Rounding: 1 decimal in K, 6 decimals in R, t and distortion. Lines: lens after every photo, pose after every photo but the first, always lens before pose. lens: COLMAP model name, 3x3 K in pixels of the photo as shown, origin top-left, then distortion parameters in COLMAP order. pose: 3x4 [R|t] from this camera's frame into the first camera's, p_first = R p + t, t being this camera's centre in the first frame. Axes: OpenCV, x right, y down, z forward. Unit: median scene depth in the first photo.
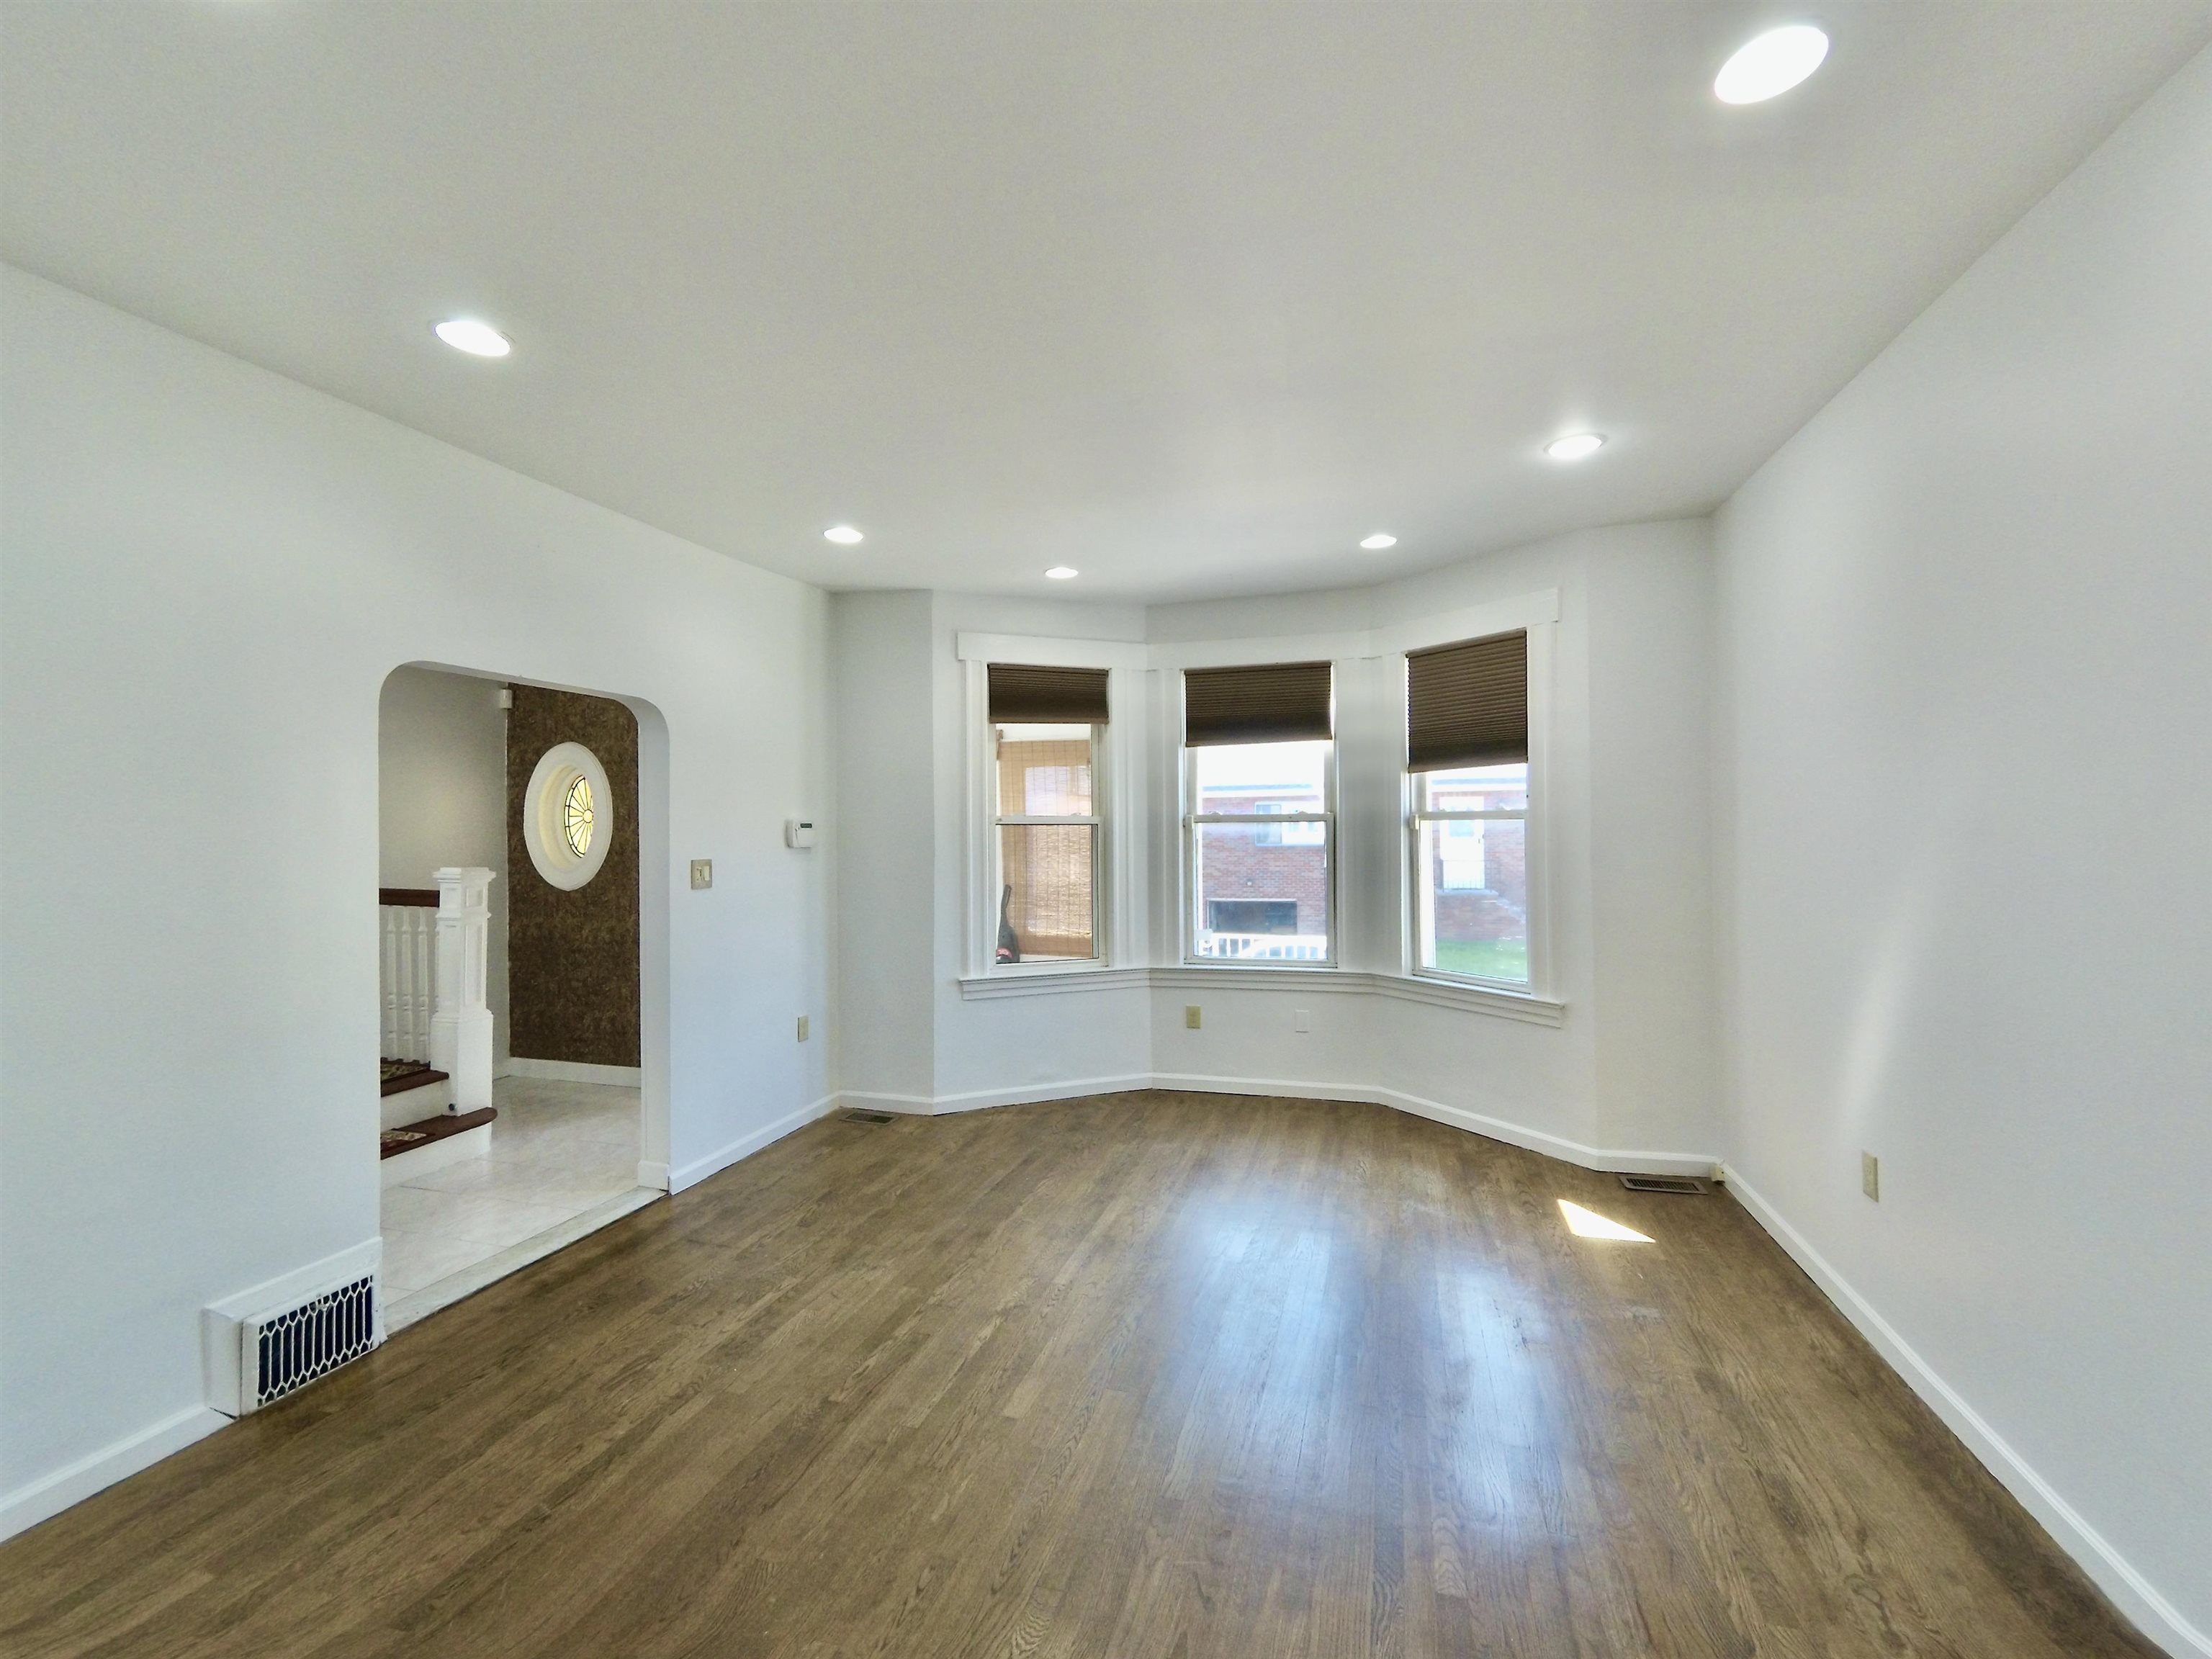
lens RADIAL K [[950.7, 0, 1111.1], [0, 950.7, 830.5], [0, 0, 1]] dist [-0.003367, -0.000402]
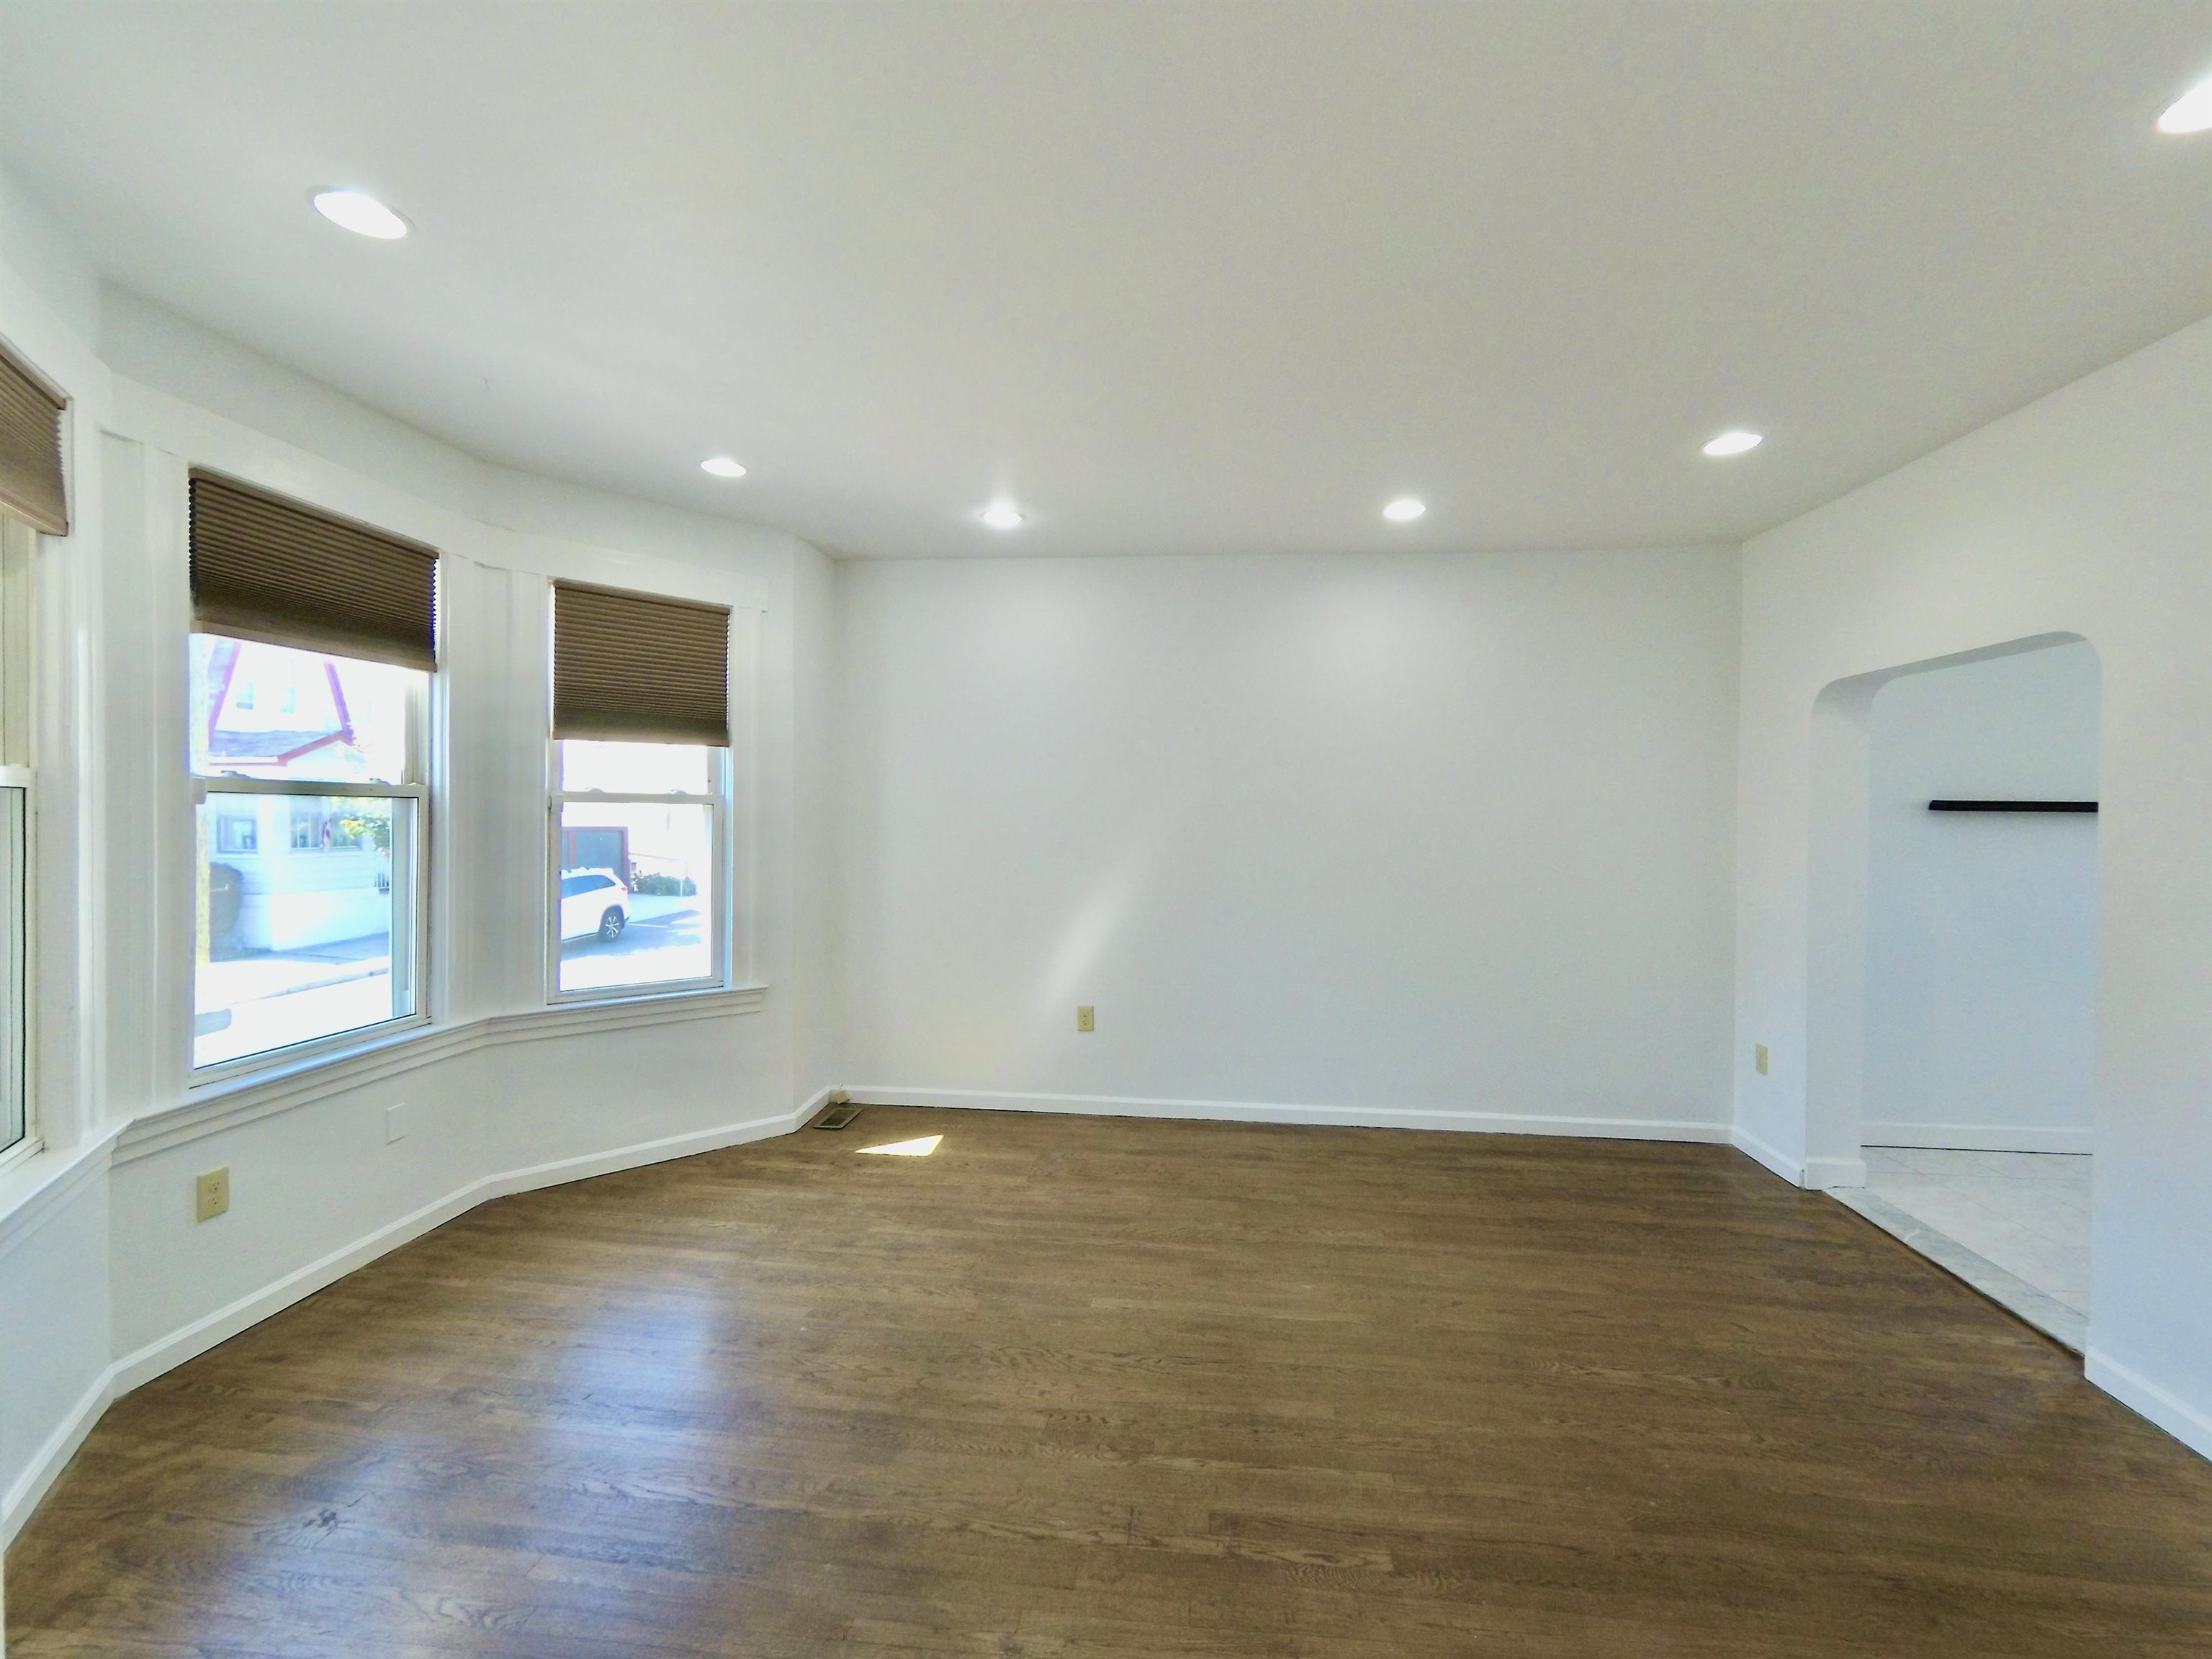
lens RADIAL K [[950.7, 0, 1114.0], [0, 950.7, 826.1], [0, 0, 1]] dist [-0.003367, -0.000402]
pose [[-0.174150, -0.004364, 0.984709, -0.580009], [-0.007972, 0.999964, 0.003022, 0.003851], [-0.984687, -0.007324, -0.174179, 0.785924]]
